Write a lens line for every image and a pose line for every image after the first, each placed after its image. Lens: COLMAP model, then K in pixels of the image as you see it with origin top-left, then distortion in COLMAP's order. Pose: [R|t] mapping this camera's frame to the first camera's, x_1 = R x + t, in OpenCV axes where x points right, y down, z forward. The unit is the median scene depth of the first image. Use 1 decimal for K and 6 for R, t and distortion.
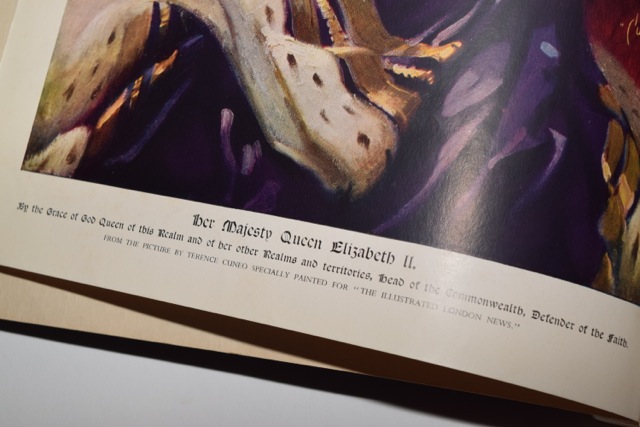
lens RADIAL K [[1492.2, 0, 320.0], [0, 1492.2, 213.6], [0, 0, 1]] dist [0.166907, 0.000000]
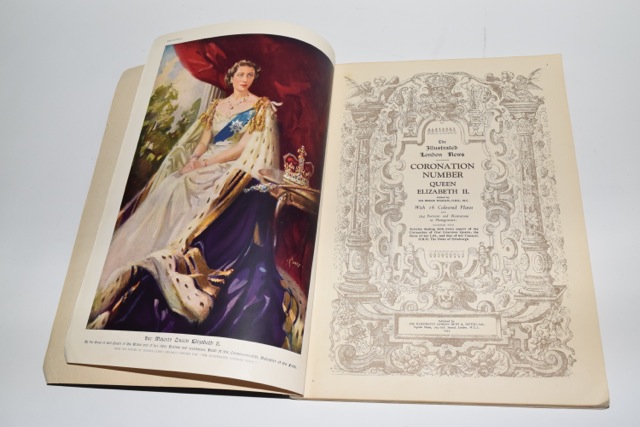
lens RADIAL K [[708.5, 0, 320.7], [0, 708.5, 213.0], [0, 0, 1]] dist [-0.011478, 0.000000]
pose [[0.993790, -0.063971, 0.091050, 0.143680], [0.085541, 0.962507, -0.257416, 0.153670], [-0.071170, 0.263605, 0.962002, -0.395508]]
